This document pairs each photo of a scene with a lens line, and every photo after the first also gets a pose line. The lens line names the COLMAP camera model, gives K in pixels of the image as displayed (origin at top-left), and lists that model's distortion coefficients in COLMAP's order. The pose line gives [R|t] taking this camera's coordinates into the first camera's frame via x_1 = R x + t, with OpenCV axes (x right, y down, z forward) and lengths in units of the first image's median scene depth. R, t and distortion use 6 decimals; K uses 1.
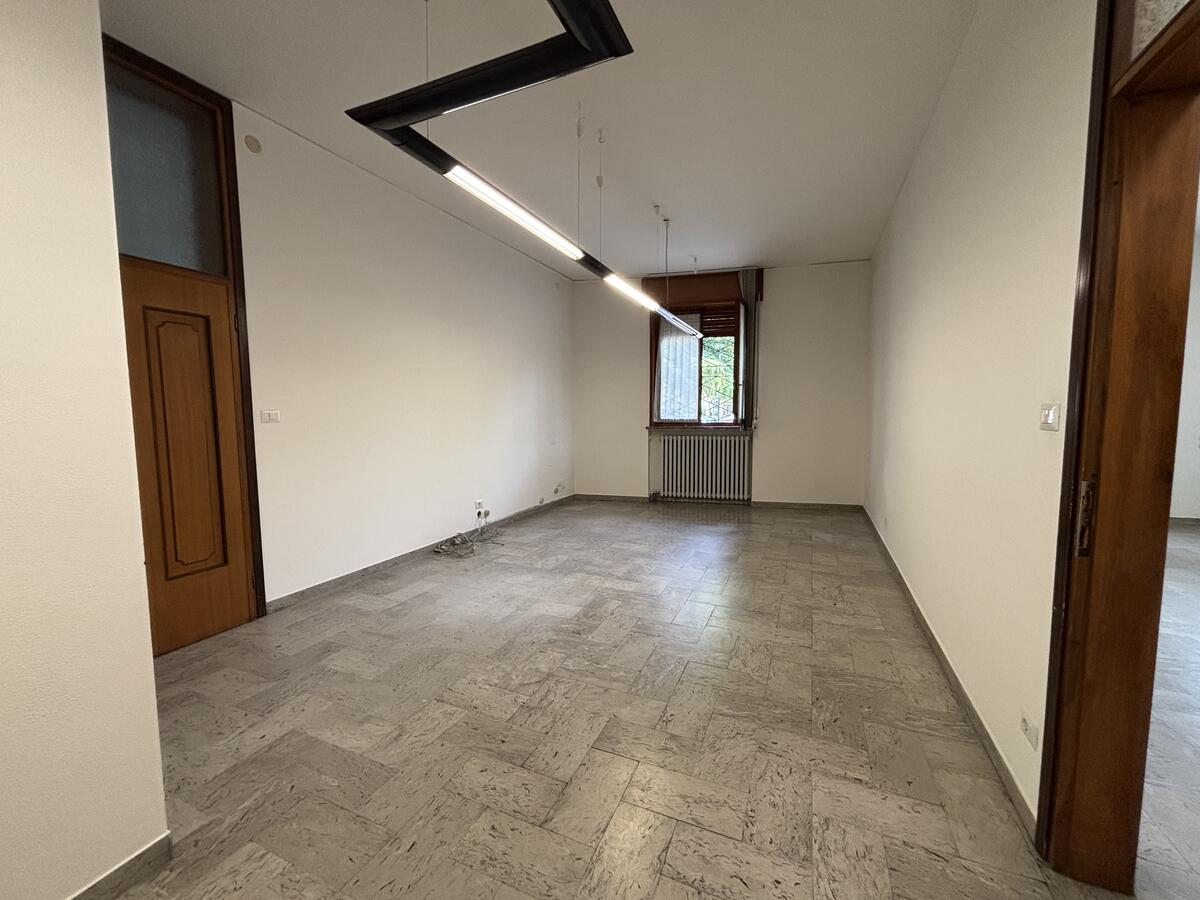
lens RADIAL K [[482.4, 0, 598.4], [0, 482.4, 449.1], [0, 0, 1]] dist [-0.002058, 0.001734]
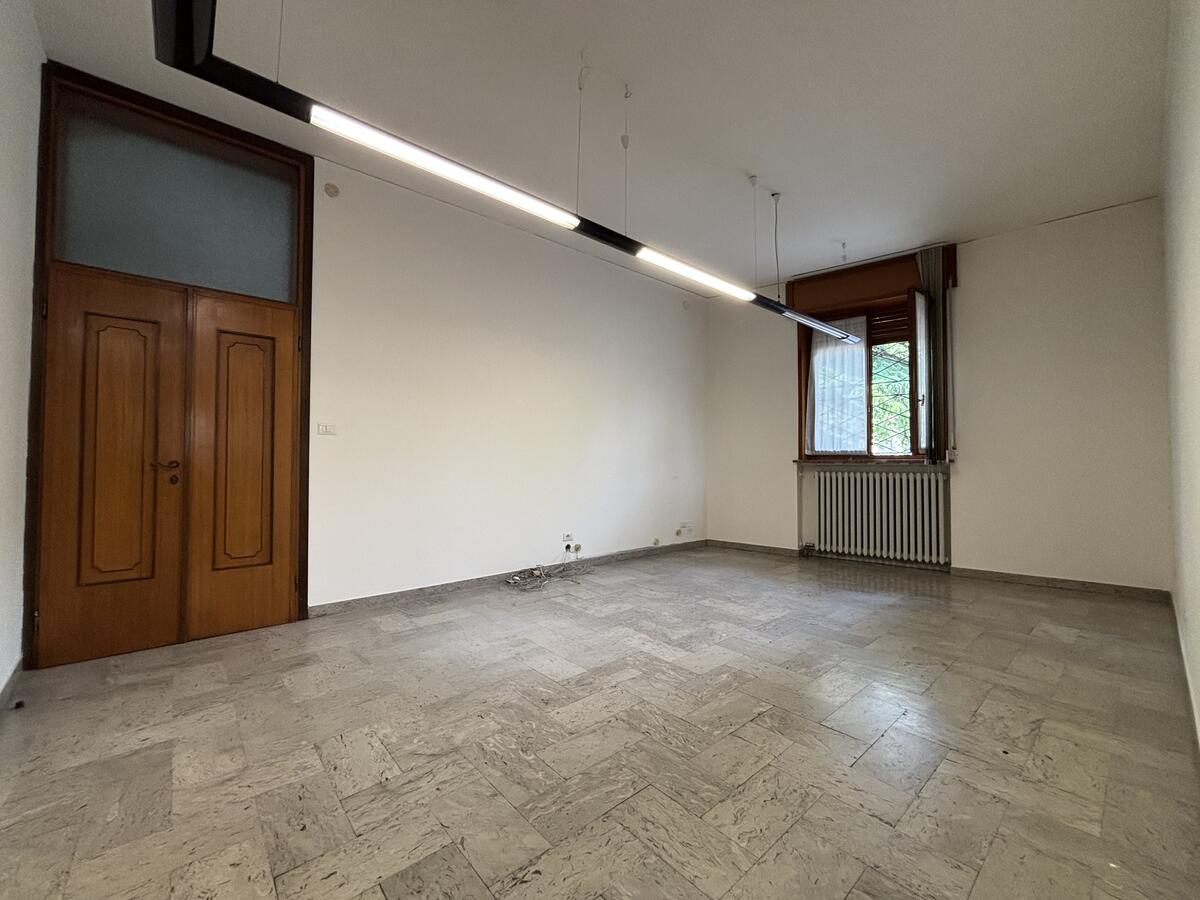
lens RADIAL K [[482.4, 0, 605.6], [0, 482.4, 449.3], [0, 0, 1]] dist [-0.002058, 0.001734]
pose [[0.905800, -0.004268, -0.423684, 0.257156], [-0.041092, 0.994351, -0.097868, 0.044258], [0.421709, 0.106059, 0.900507, 0.233352]]
